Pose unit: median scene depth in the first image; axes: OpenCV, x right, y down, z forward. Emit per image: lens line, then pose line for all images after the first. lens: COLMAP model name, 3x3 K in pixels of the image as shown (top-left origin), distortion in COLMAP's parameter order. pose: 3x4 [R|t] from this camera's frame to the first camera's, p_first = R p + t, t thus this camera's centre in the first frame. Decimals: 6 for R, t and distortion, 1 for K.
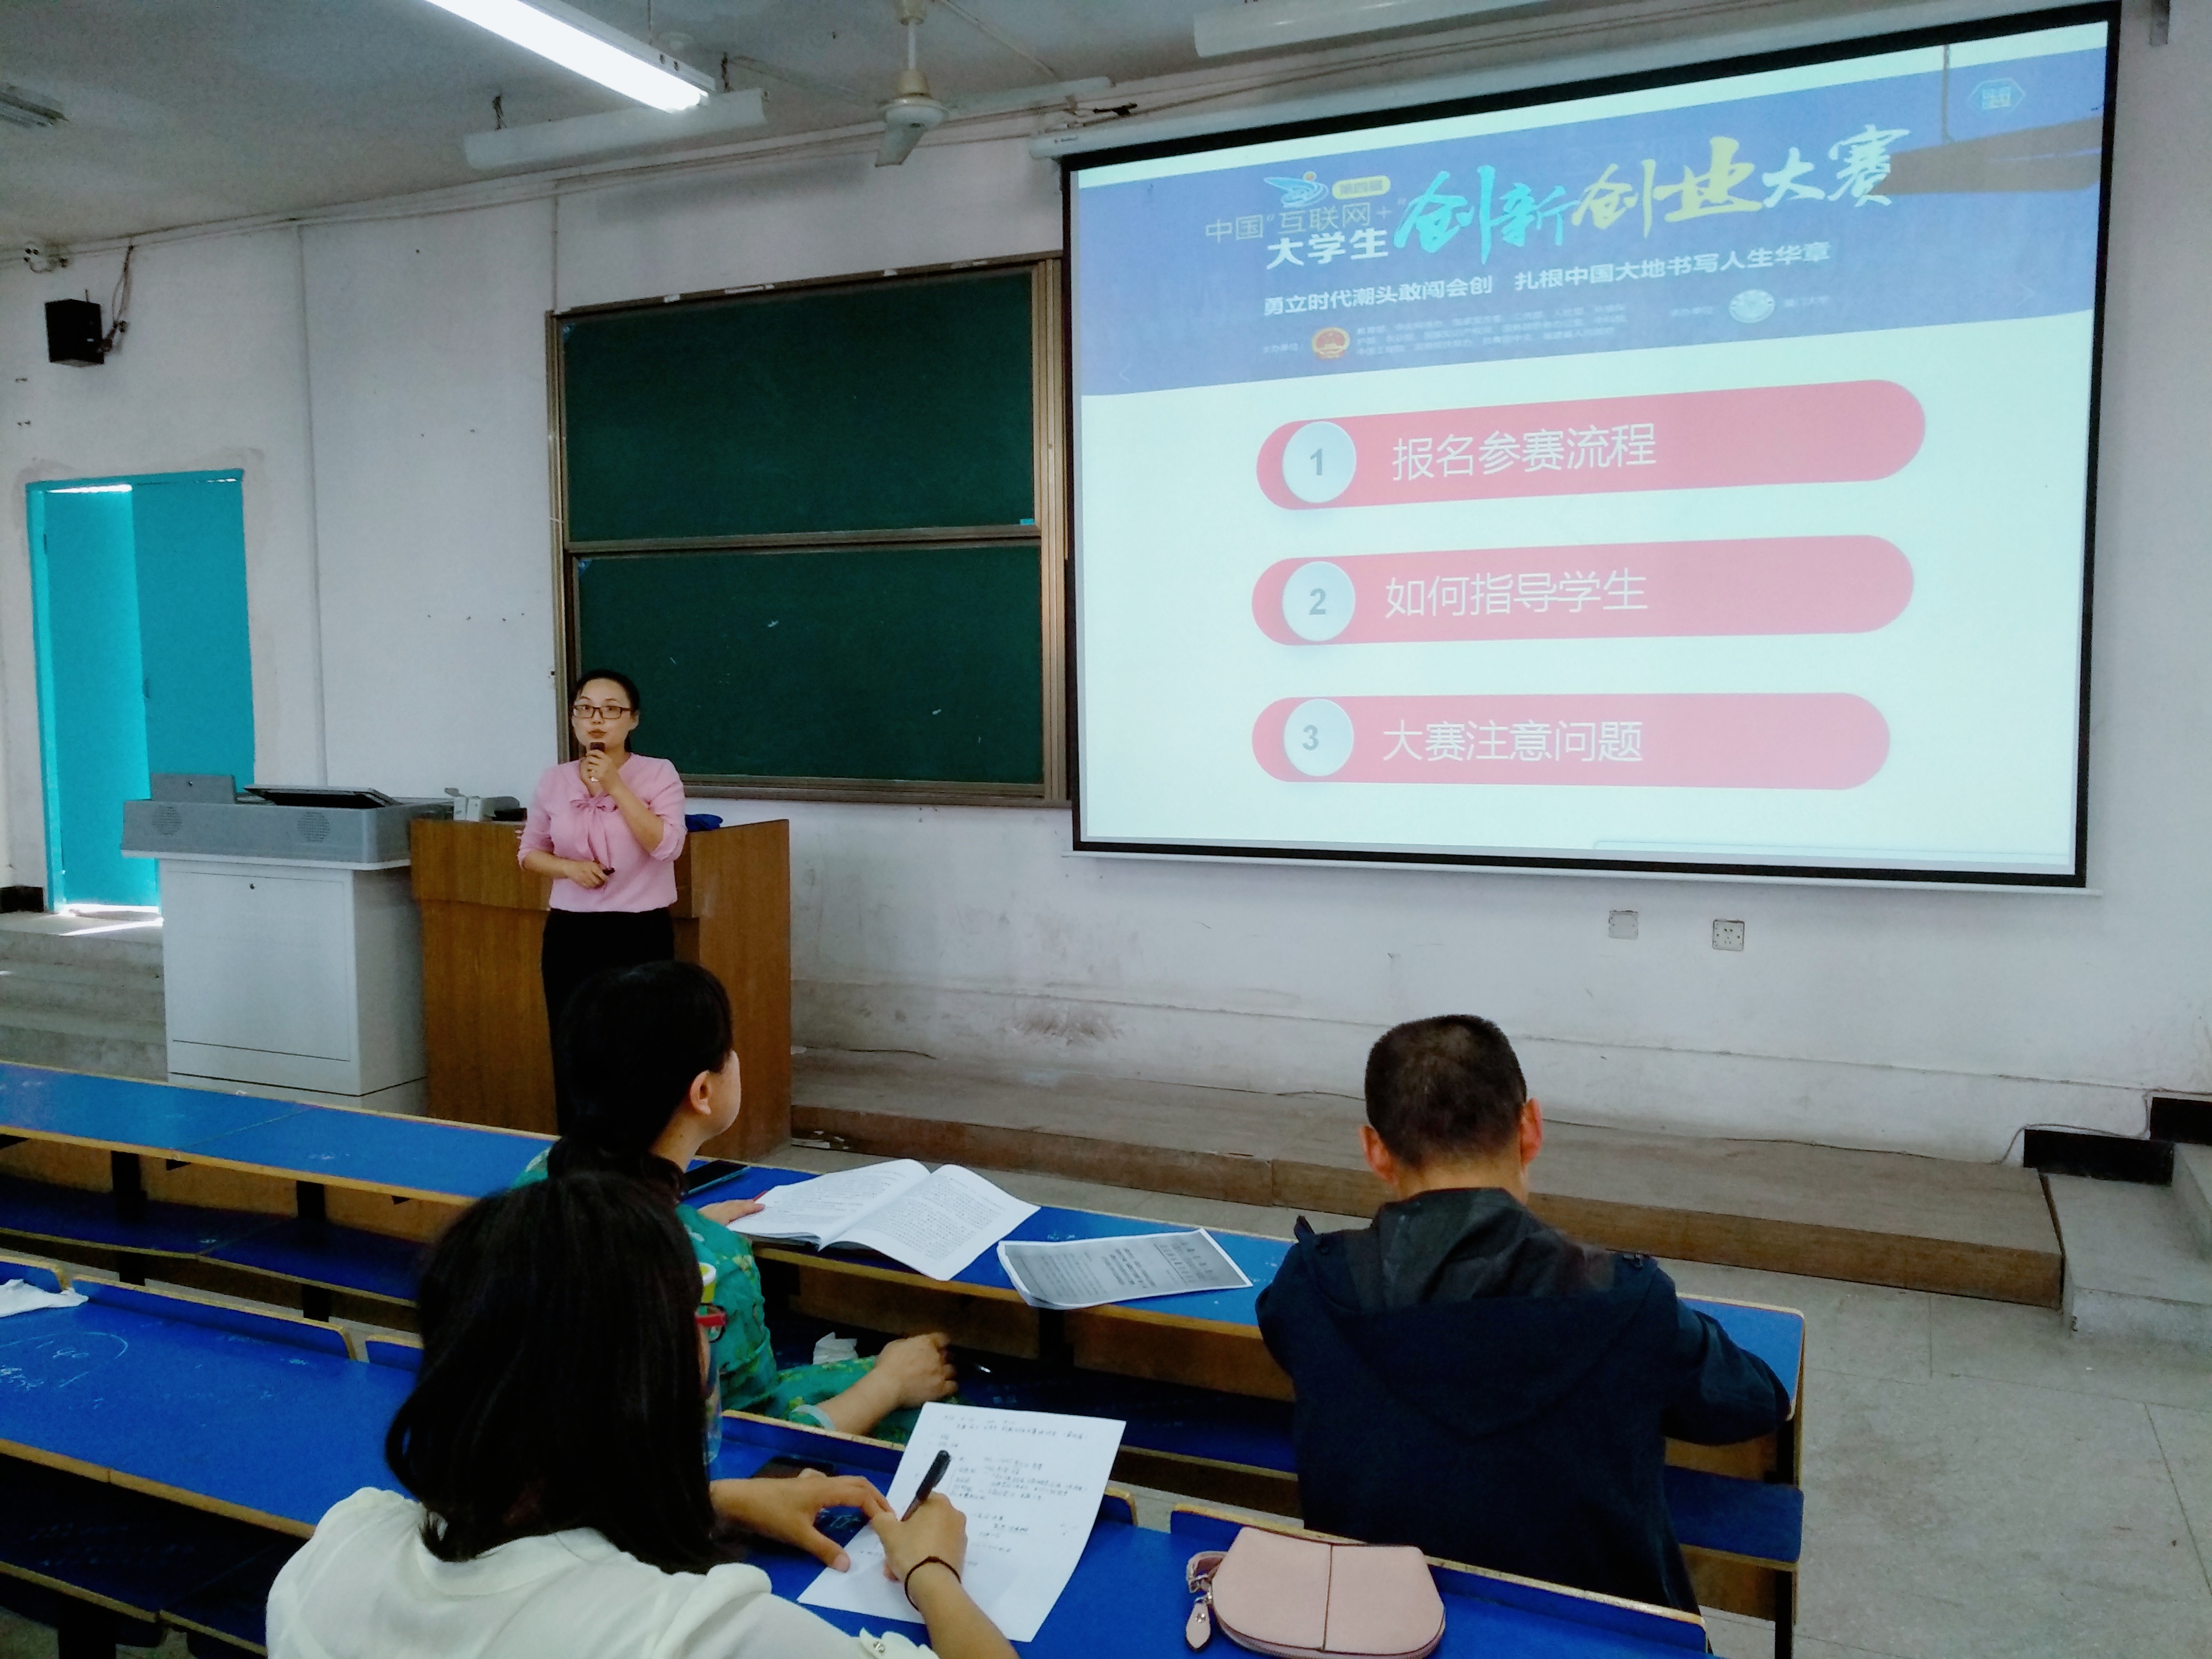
lens RADIAL K [[1662.3, 0, 1106.0], [0, 1662.3, 829.5], [0, 0, 1]] dist [0.004254, 0.000776]
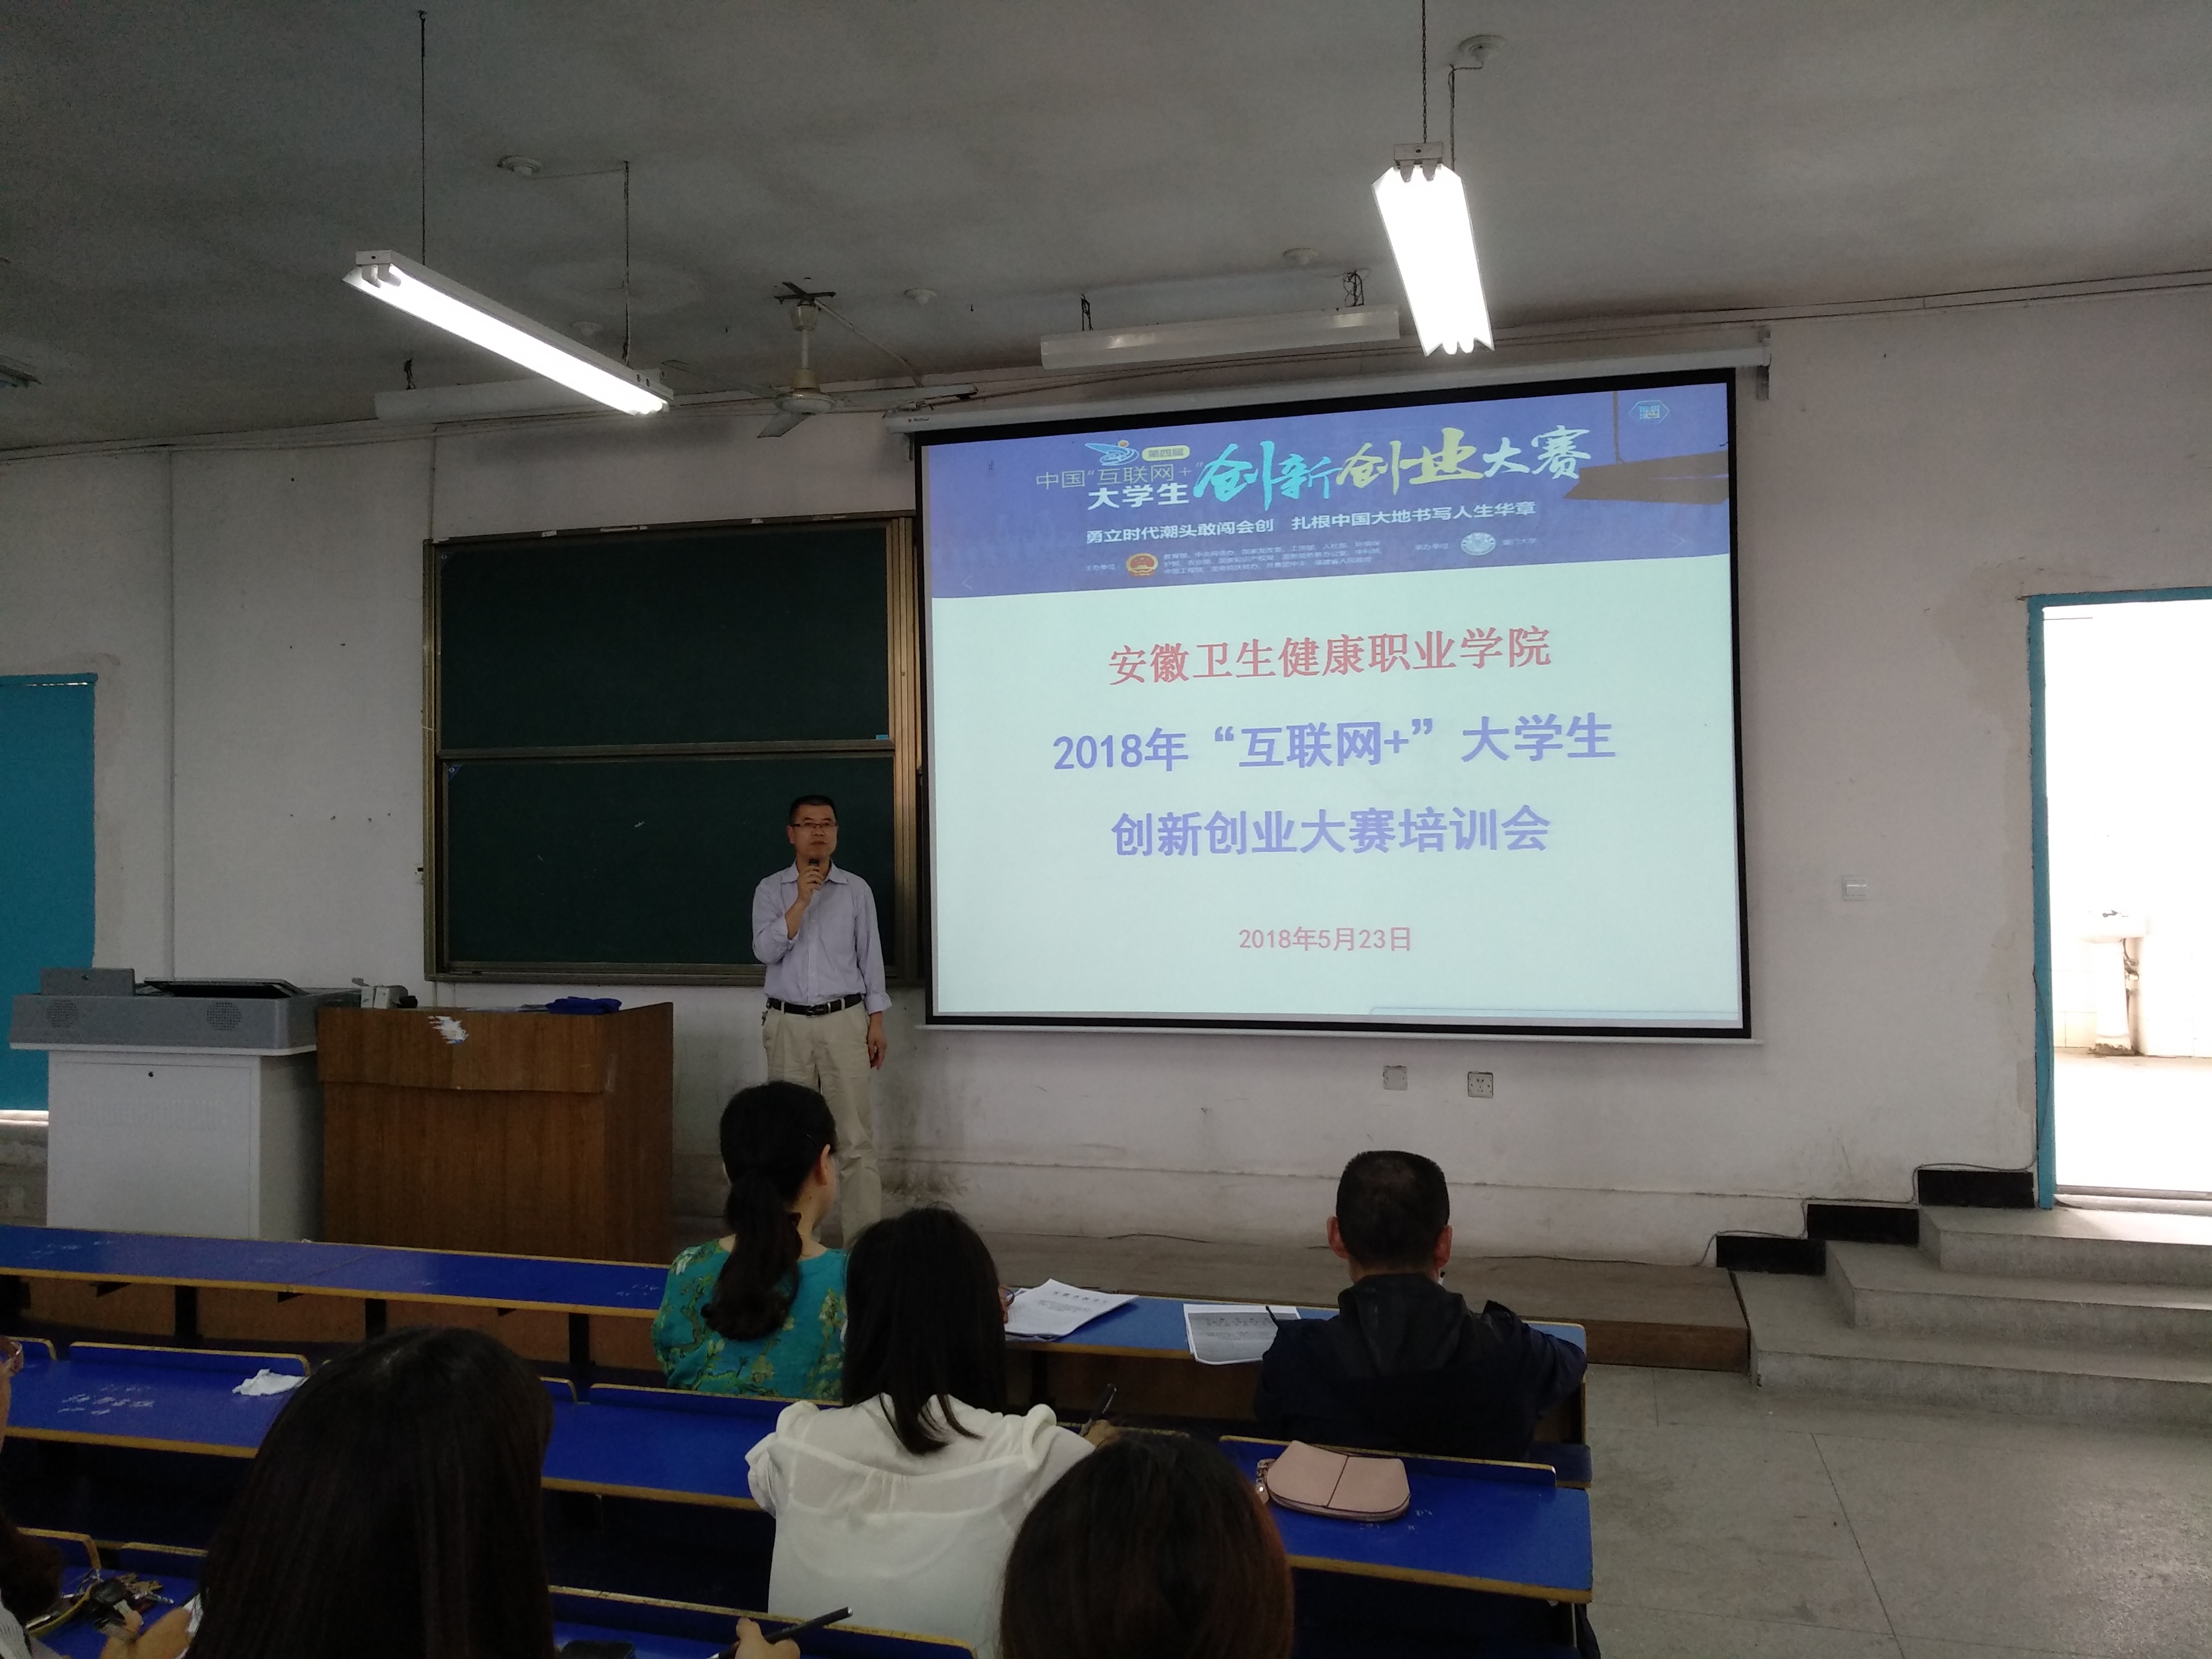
lens RADIAL K [[1662.3, 0, 1106.0], [0, 1662.3, 829.5], [0, 0, 1]] dist [0.004254, 0.000776]
pose [[0.987236, -0.000490, 0.159261, -0.080988], [0.017484, 0.994285, -0.105321, 0.001557], [-0.158299, 0.106761, 0.981602, -0.150303]]
